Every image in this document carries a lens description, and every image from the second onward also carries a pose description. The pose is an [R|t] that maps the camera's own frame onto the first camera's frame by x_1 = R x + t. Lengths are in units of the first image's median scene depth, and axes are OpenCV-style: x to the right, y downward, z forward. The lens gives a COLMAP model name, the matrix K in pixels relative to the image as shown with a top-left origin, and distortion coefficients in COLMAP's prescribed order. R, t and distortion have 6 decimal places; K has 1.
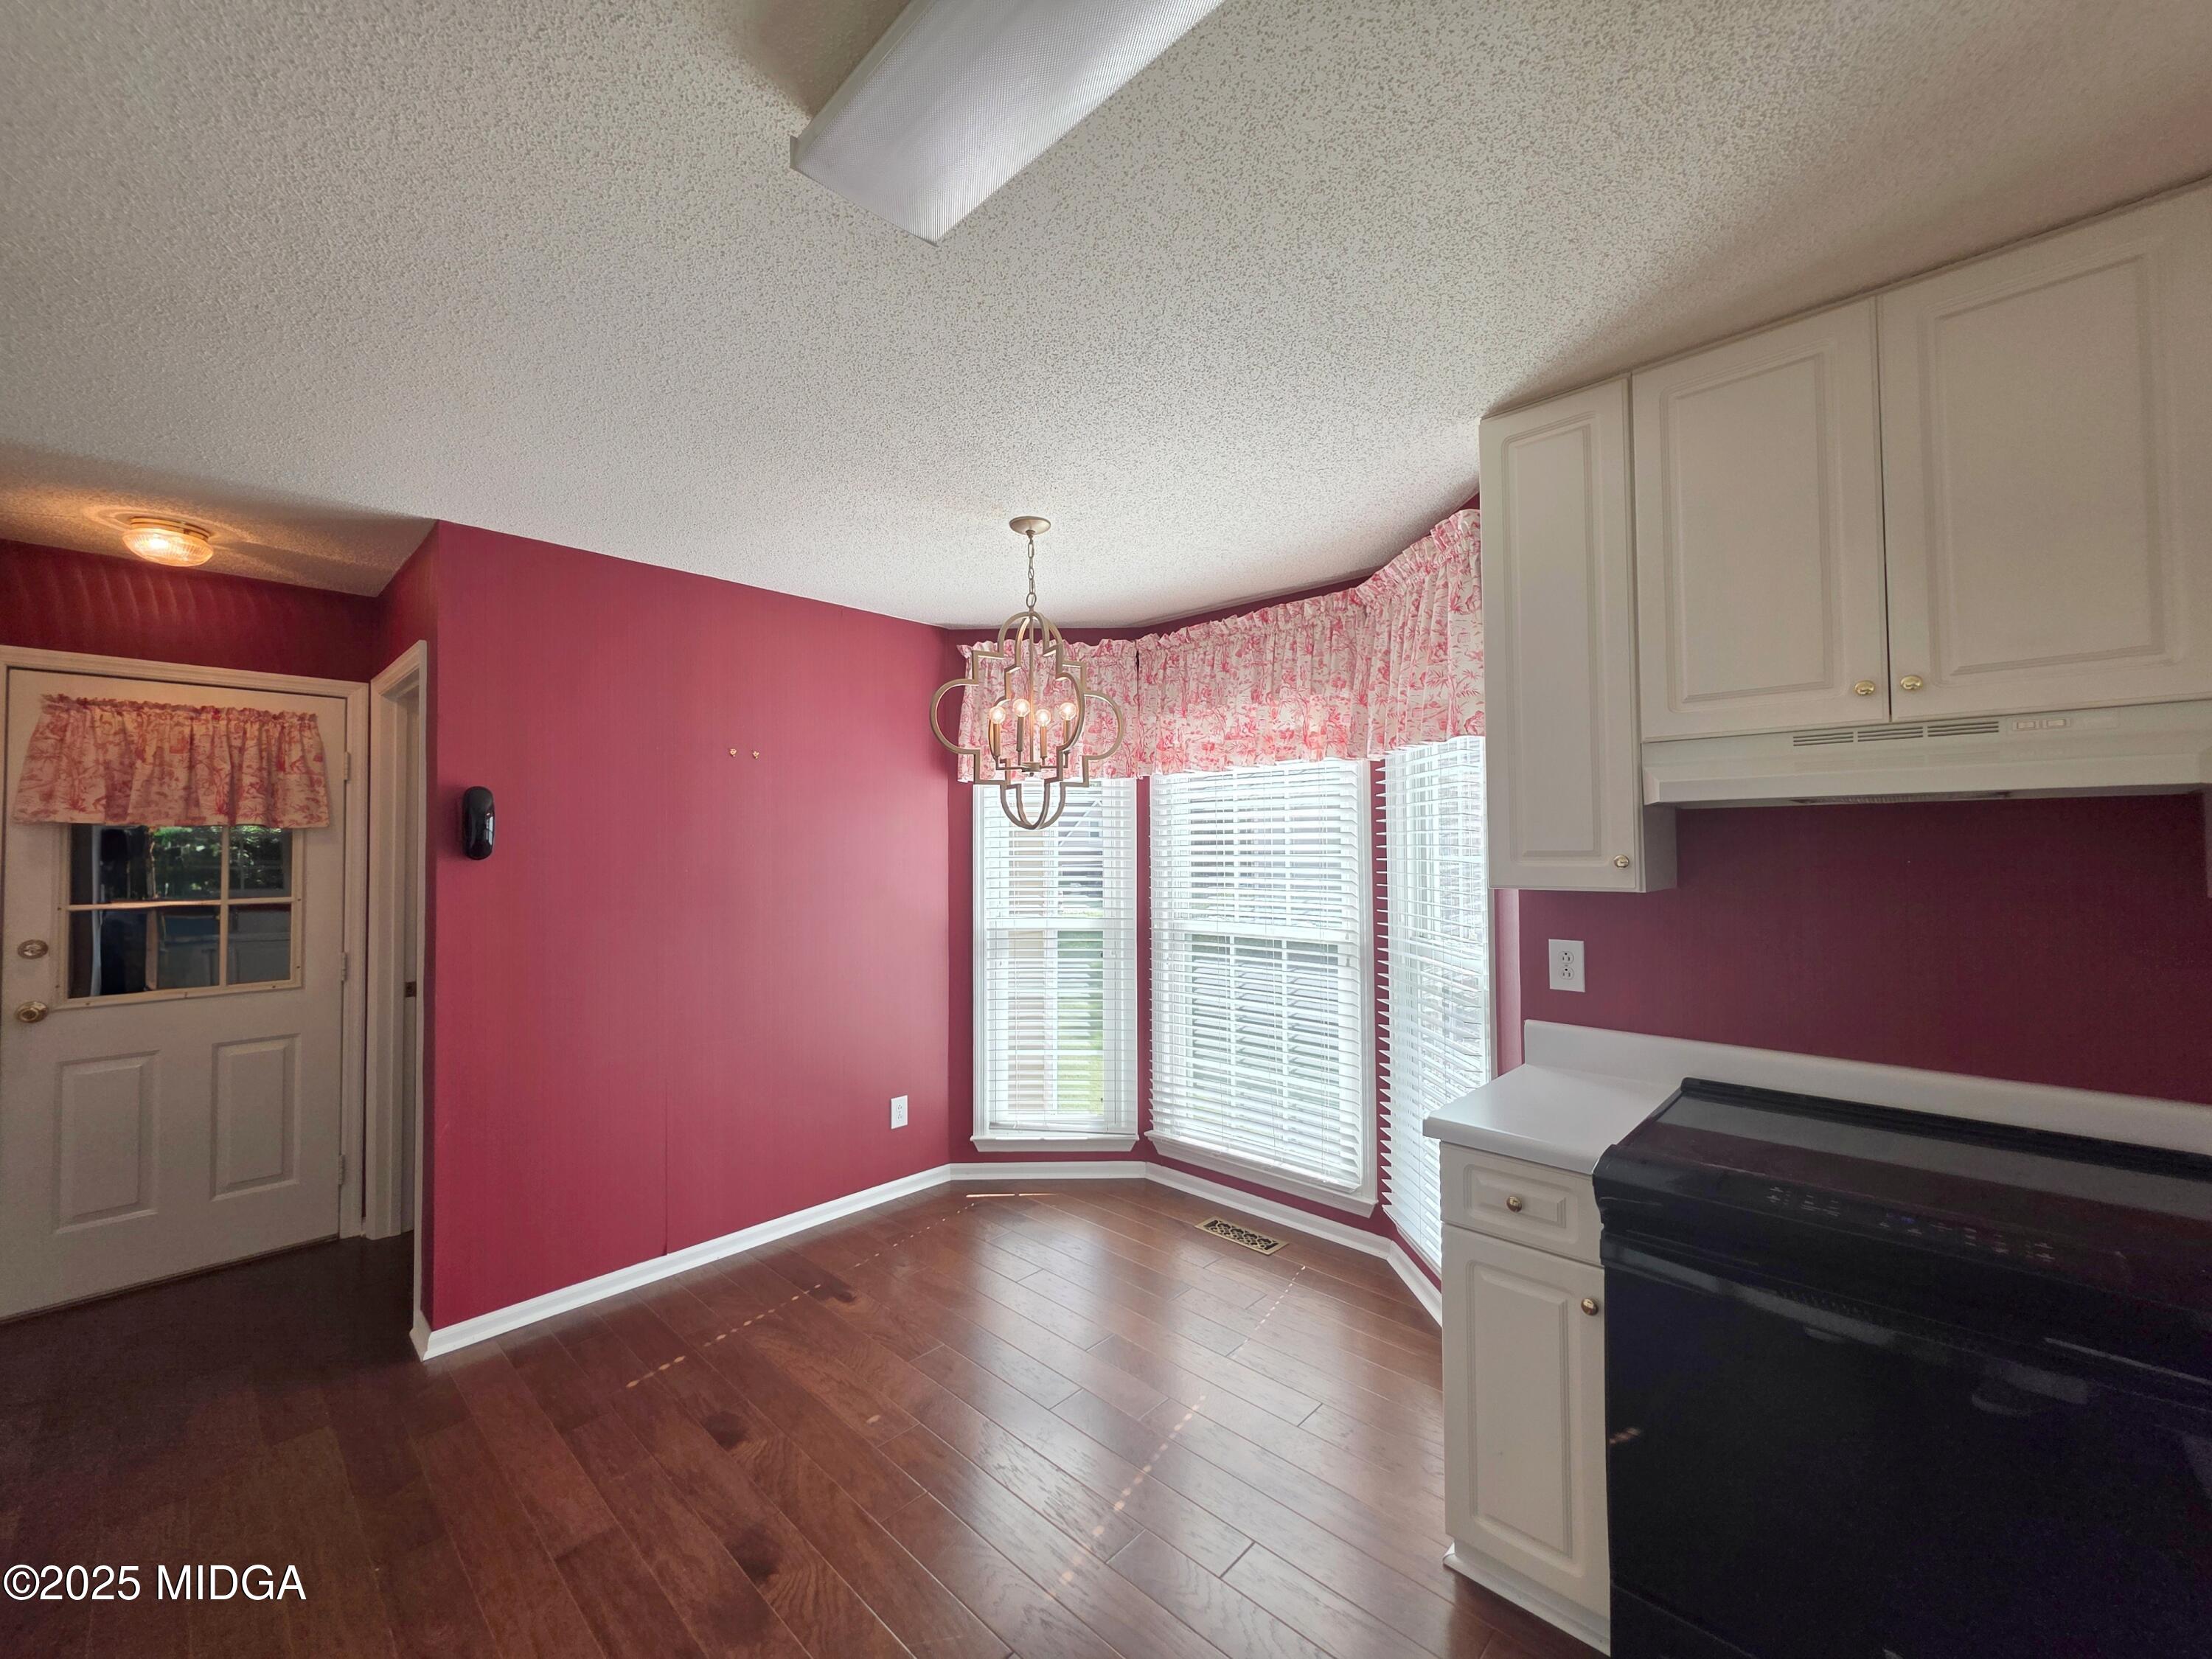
lens RADIAL K [[886.9, 0, 1082.0], [0, 886.9, 830.2], [0, 0, 1]] dist [0.002631, 0.000041]
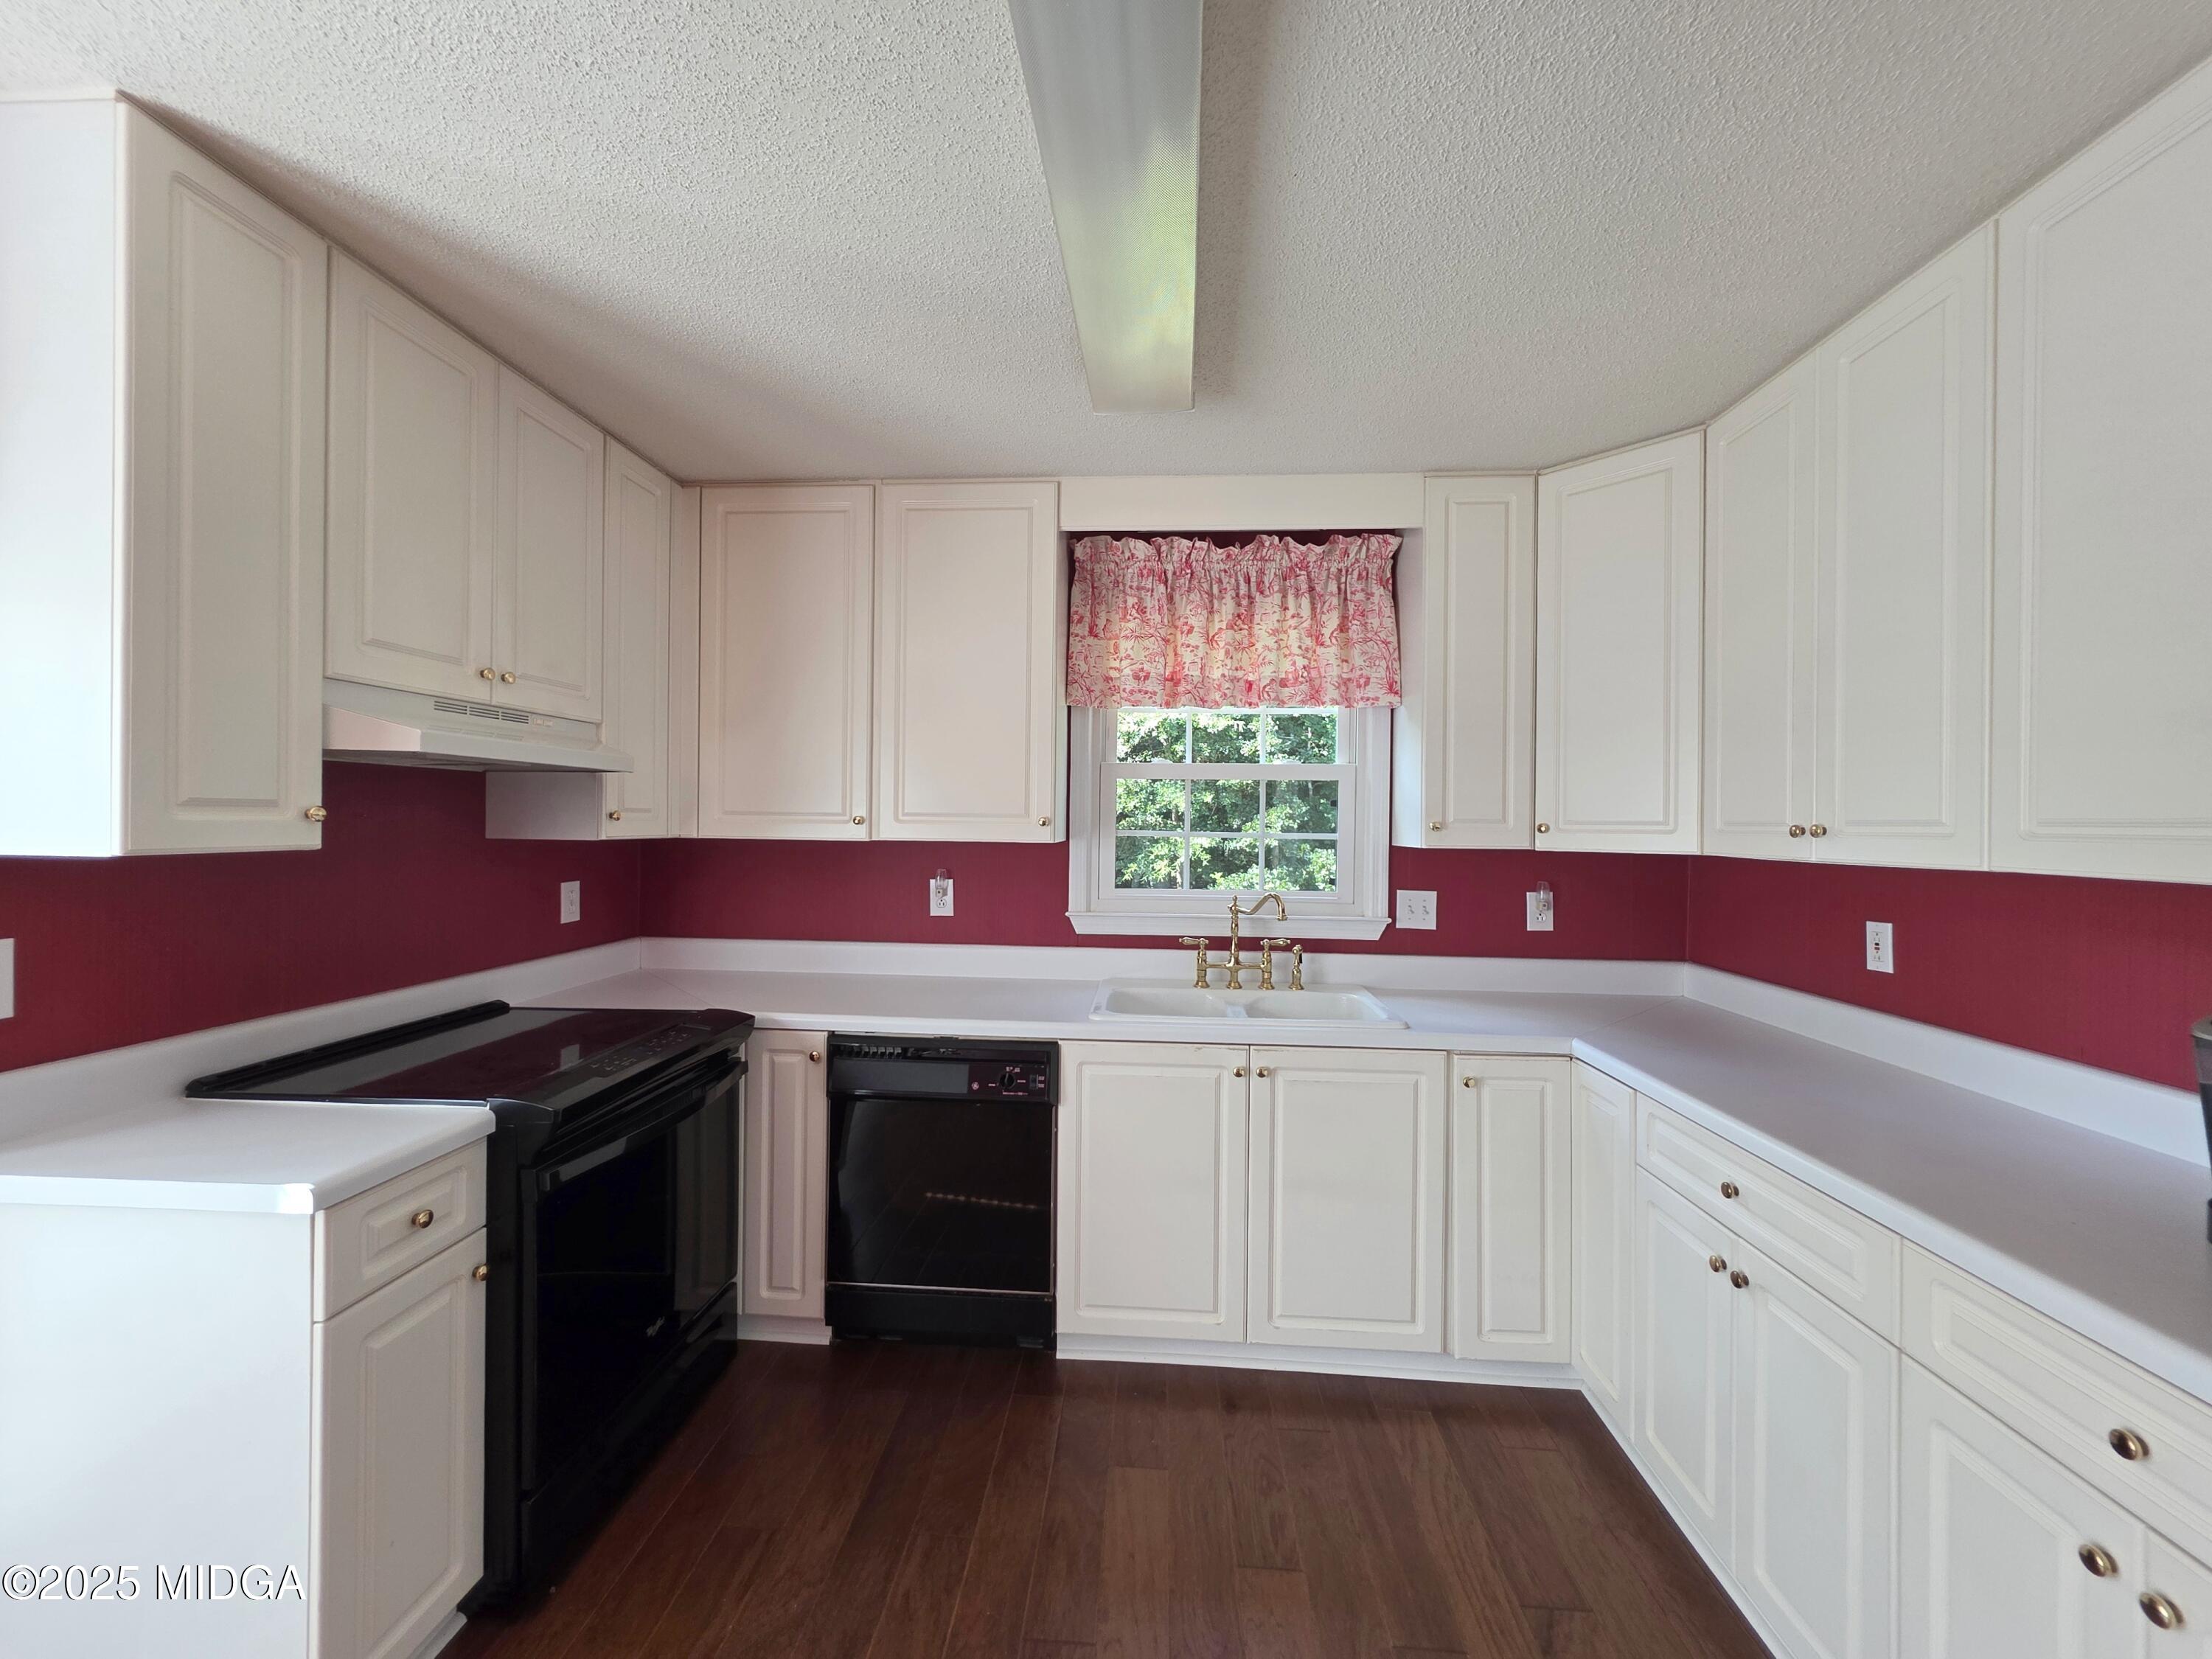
lens RADIAL K [[886.9, 0, 1095.3], [0, 886.9, 826.8], [0, 0, 1]] dist [0.002631, 0.000041]
pose [[-0.636903, -0.006383, 0.770918, -0.275464], [-0.025246, 0.999602, -0.012581, 0.020986], [-0.770531, -0.027475, -0.636811, 0.517032]]
